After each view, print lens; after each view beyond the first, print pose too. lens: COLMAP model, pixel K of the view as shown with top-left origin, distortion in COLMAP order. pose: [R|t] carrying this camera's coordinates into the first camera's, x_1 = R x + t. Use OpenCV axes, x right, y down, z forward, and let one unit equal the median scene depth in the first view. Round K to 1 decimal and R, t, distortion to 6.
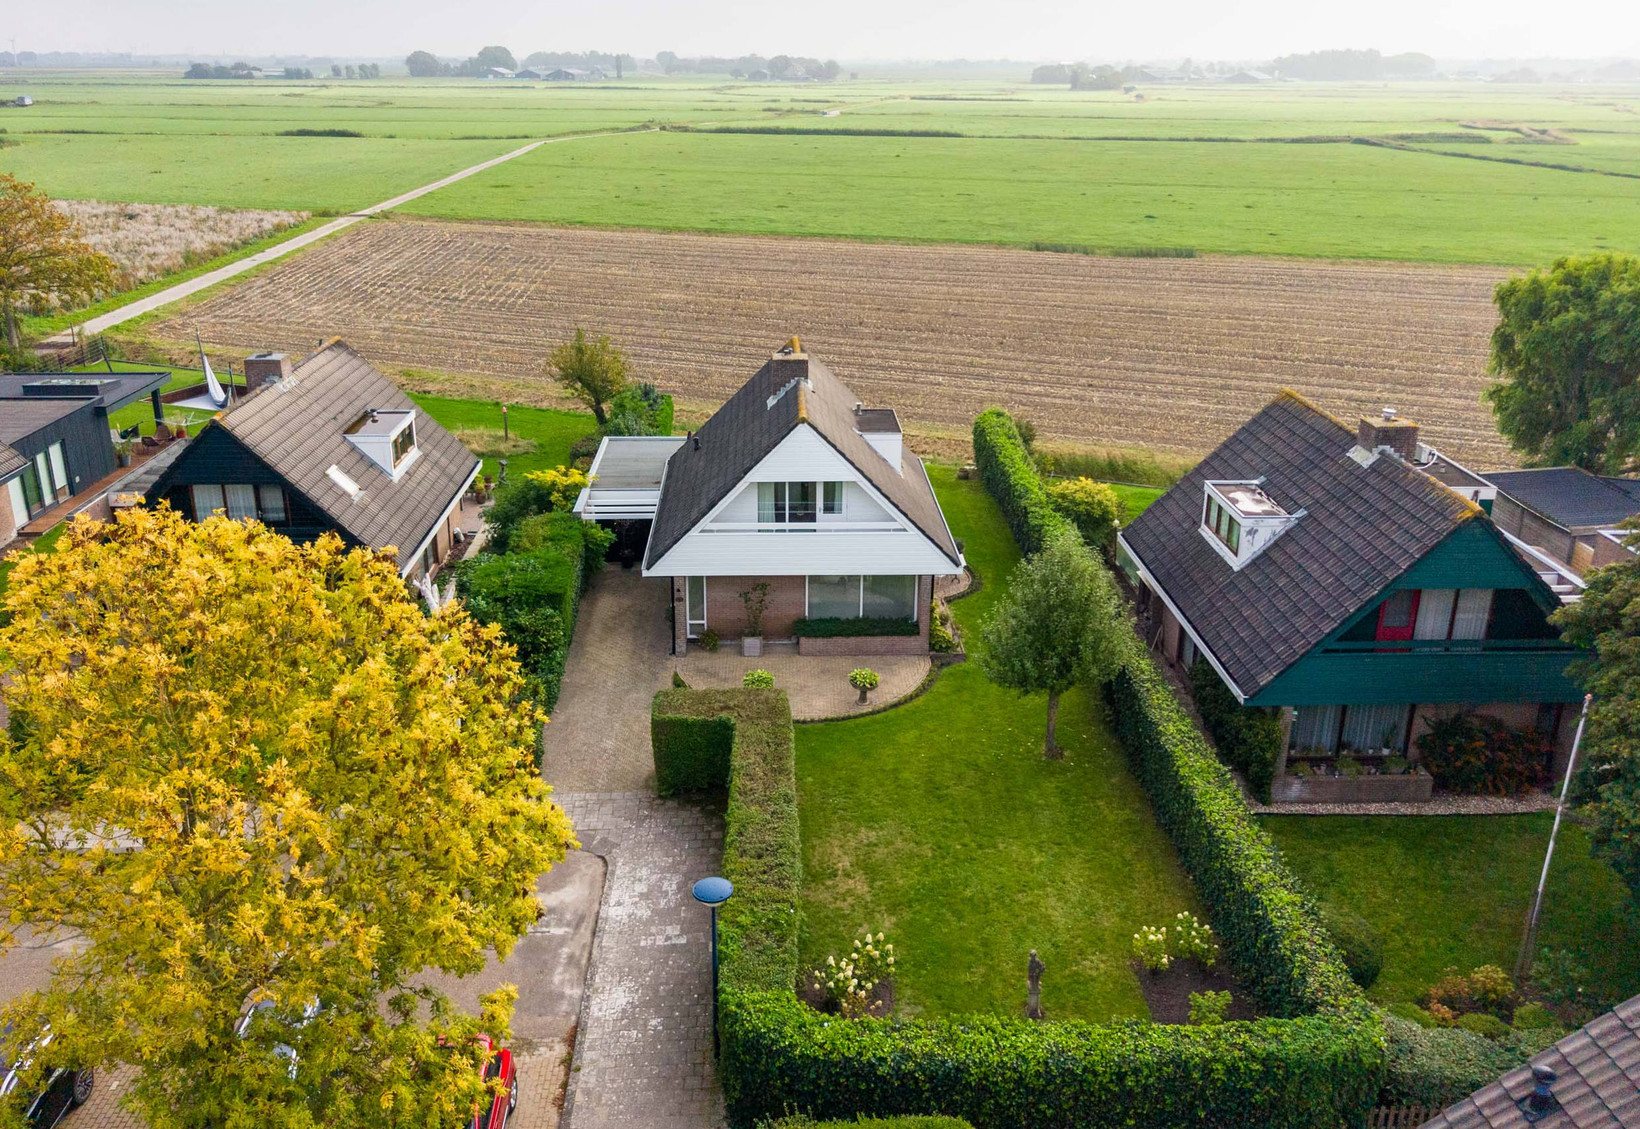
lens RADIAL K [[1442.1, 0, 821.6], [0, 1442.1, 492.4], [0, 0, 1]] dist [0.000308, 0.014688]
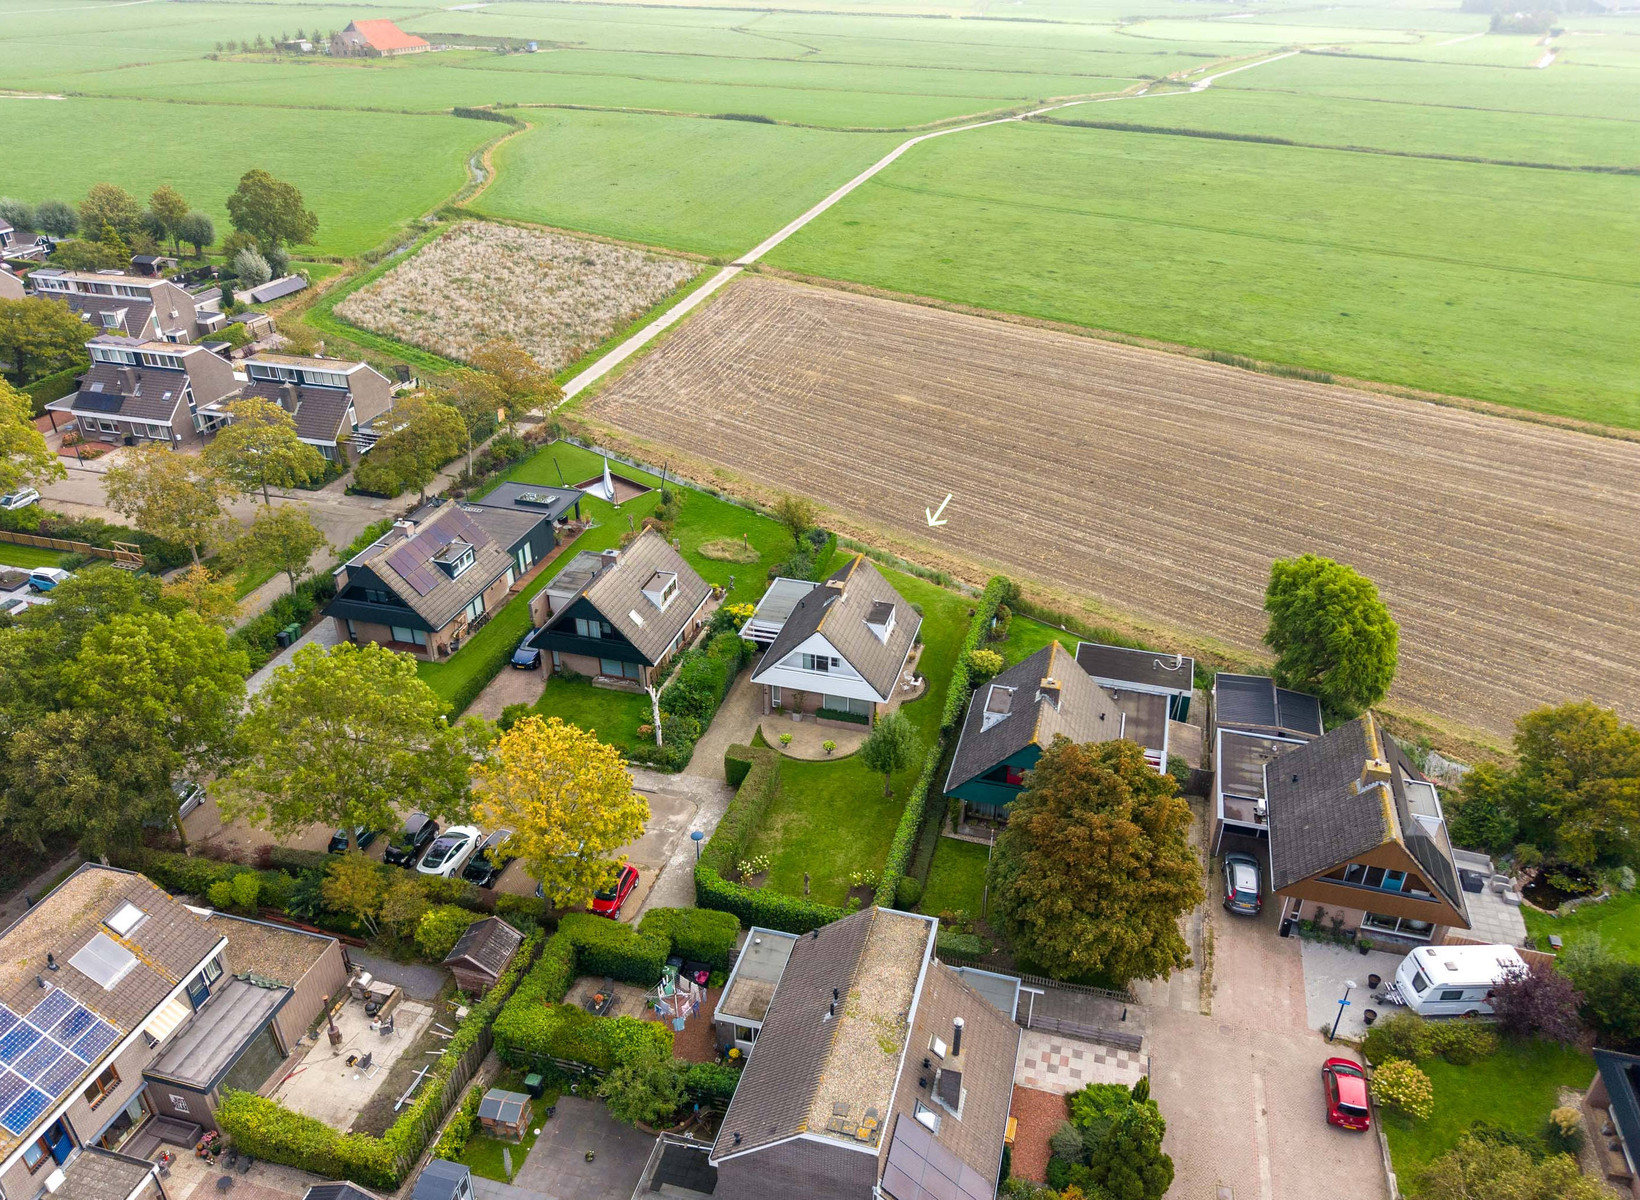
lens RADIAL K [[1275.5, 0, 819.9], [0, 1275.5, 673.0], [0, 0, 1]] dist [0.073349, -0.097617]
pose [[0.955520, 0.165685, -0.243989, 0.467918], [-0.104995, 0.964186, 0.243561, -0.455026], [0.275605, -0.207110, 0.938695, -0.867413]]
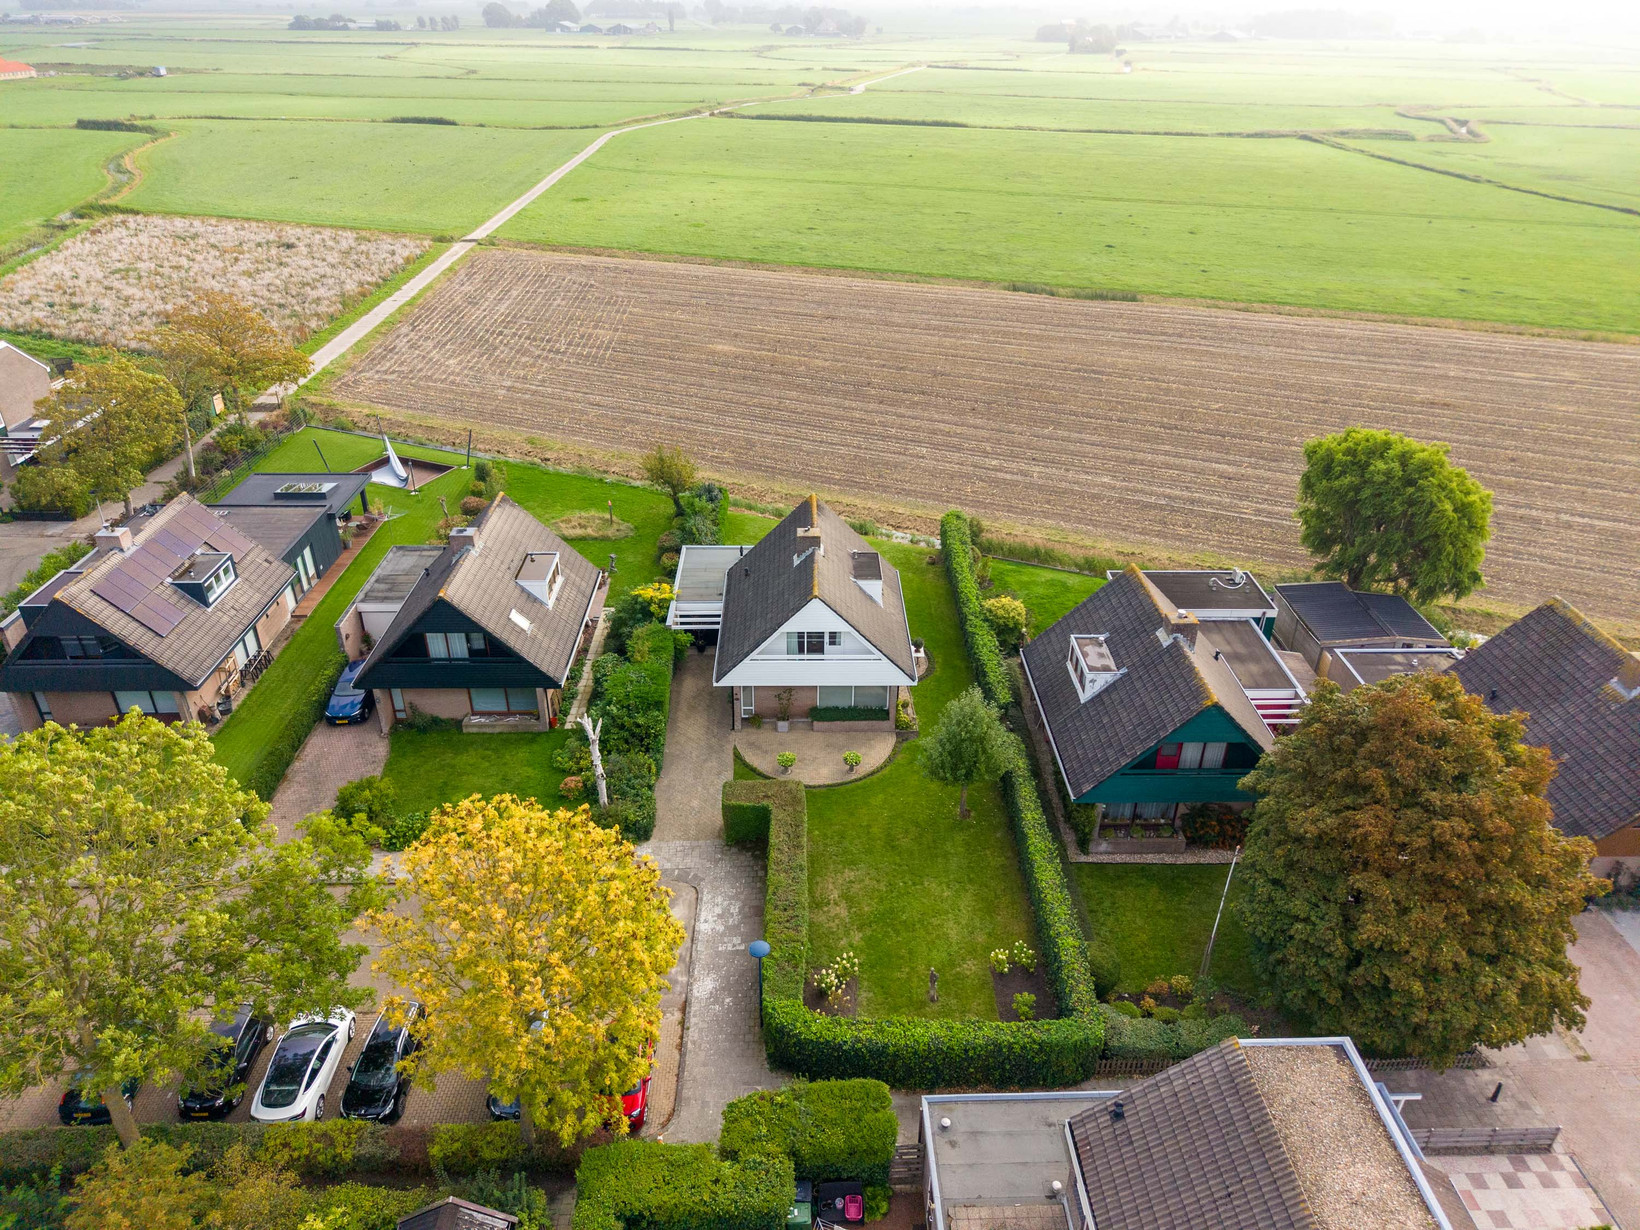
lens RADIAL K [[1200.1, 0, 844.4], [0, 1200.1, 612.8], [0, 0, 1]] dist [0.012239, 0.009208]
pose [[0.999925, 0.012278, 0.000075, 0.017515], [-0.012089, 0.983432, 0.180875, -0.254574], [0.002146, -0.180862, 0.983506, -0.270836]]
